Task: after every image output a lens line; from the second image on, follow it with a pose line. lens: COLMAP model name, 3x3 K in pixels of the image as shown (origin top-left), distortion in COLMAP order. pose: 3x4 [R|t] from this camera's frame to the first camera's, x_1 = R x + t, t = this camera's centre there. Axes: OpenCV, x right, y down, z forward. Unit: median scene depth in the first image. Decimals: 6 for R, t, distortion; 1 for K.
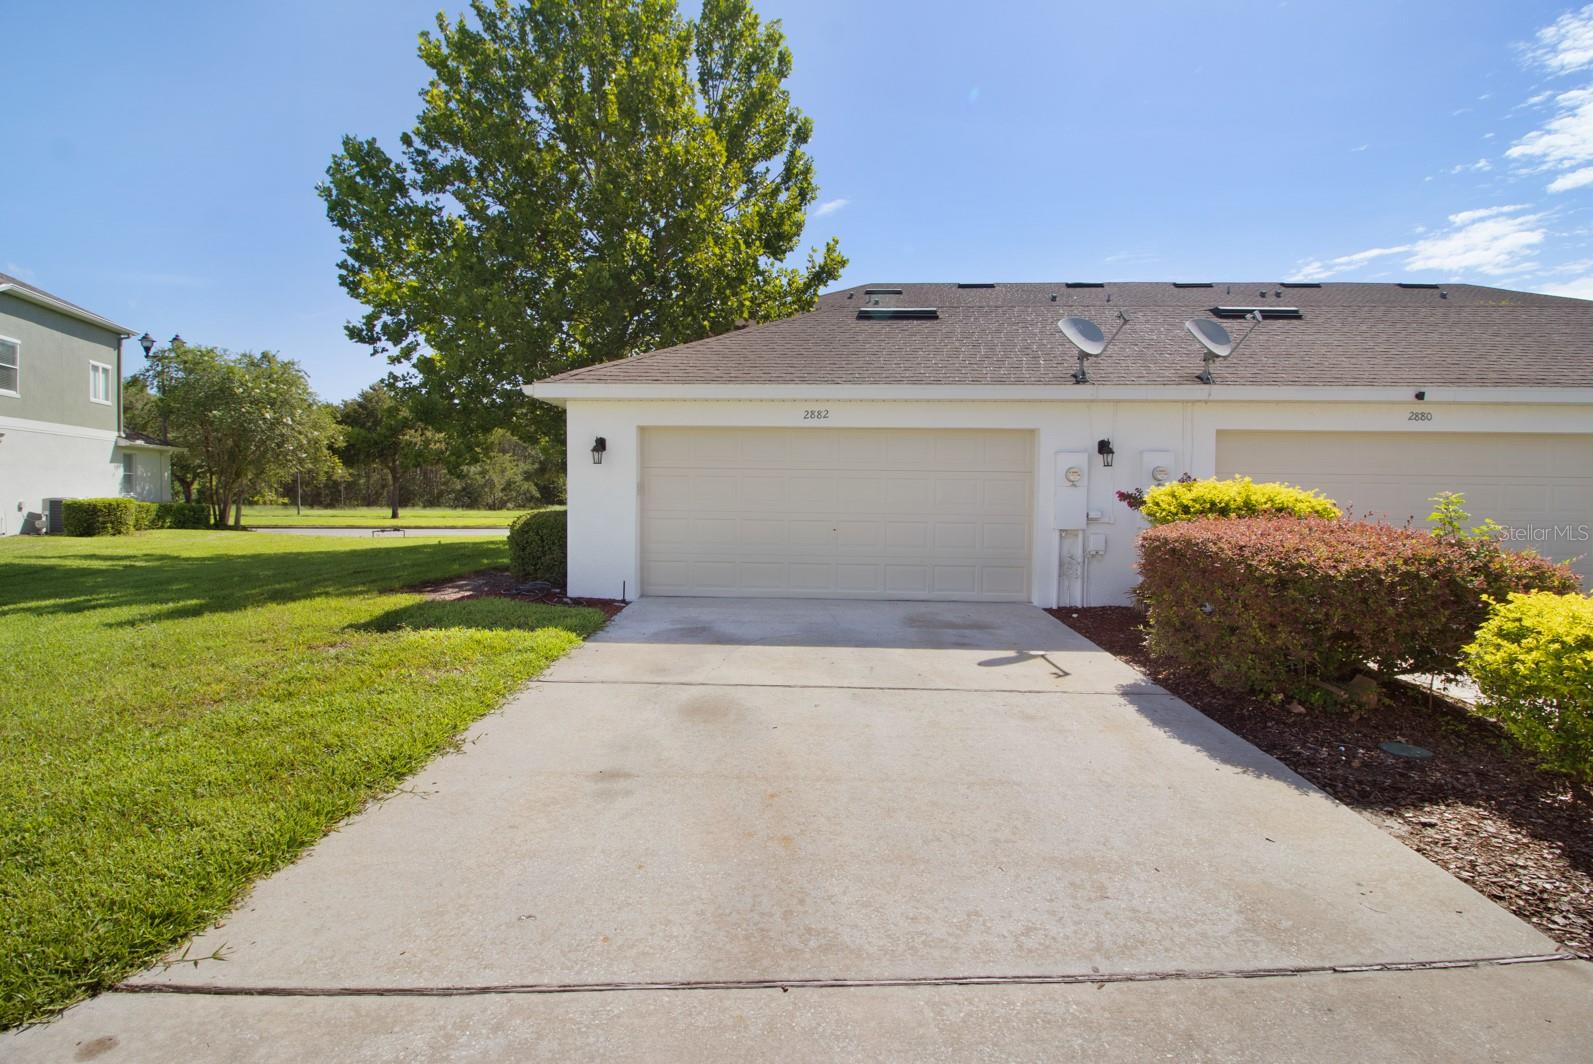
lens RADIAL K [[774.5, 0, 800.5], [0, 774.5, 526.7], [0, 0, 1]] dist [0.000982, -0.013372]
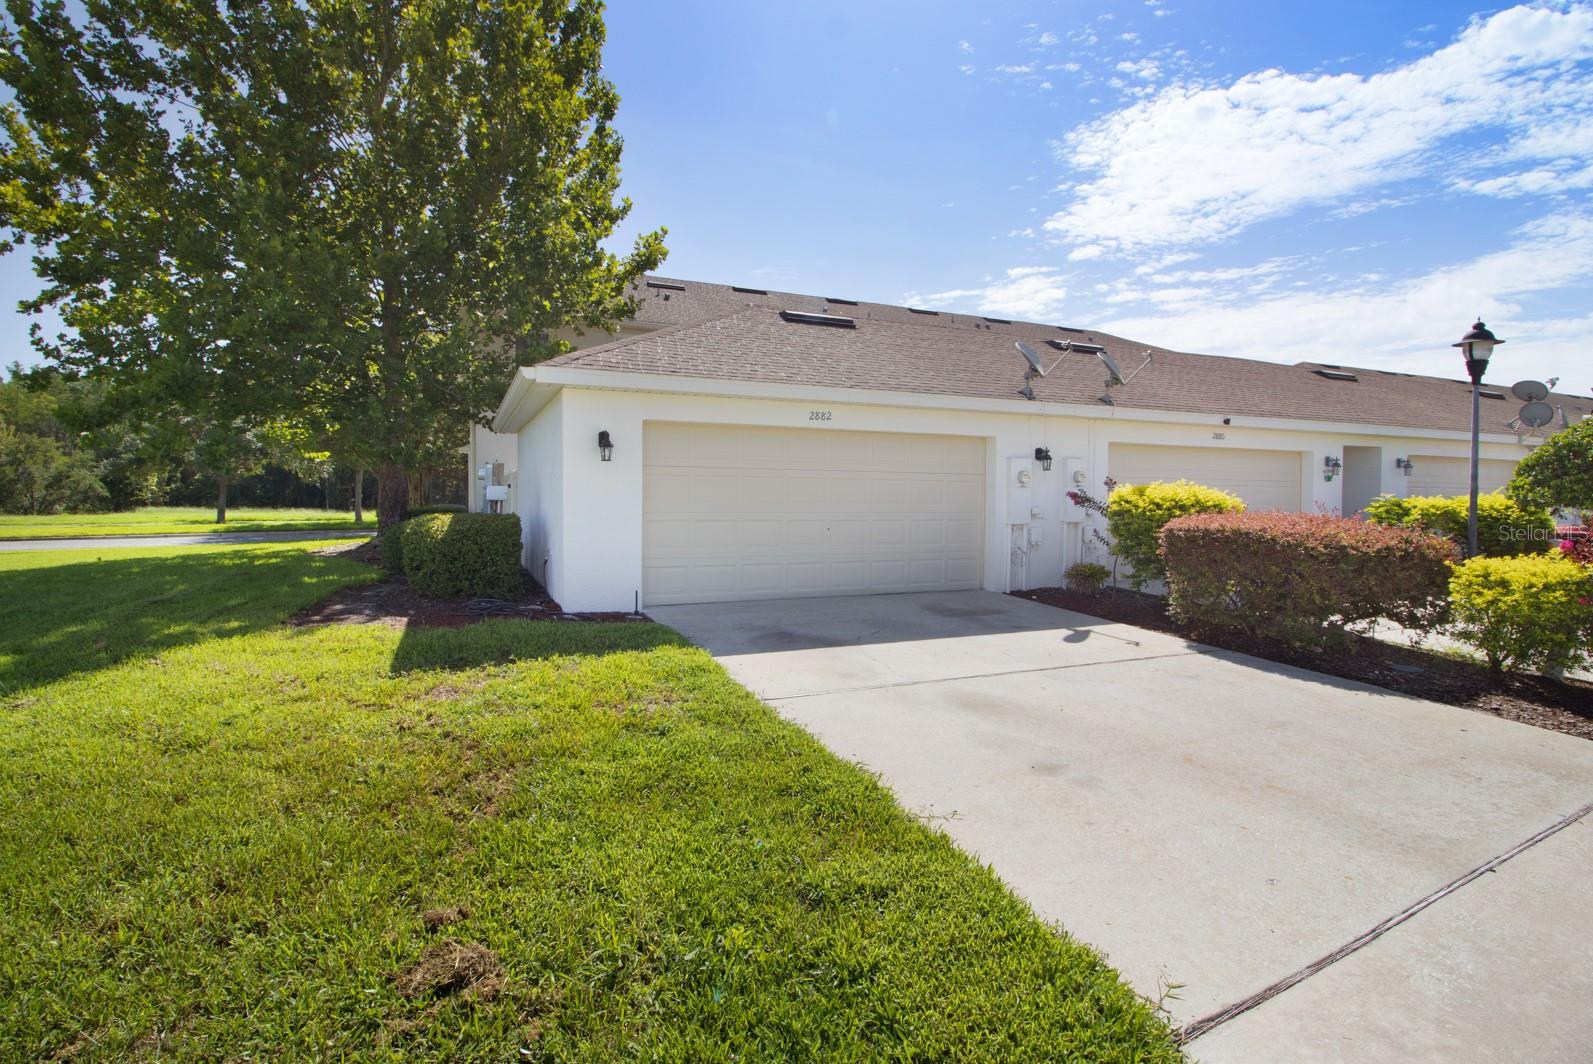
lens RADIAL K [[778.8, 0, 796.5], [0, 778.8, 532.0], [0, 0, 1]] dist [-0.001680, -0.014436]
pose [[0.892102, -0.024789, 0.451153, -0.465653], [0.019709, 0.999678, 0.015957, -0.009528], [-0.451403, -0.005344, 0.892304, 0.100756]]
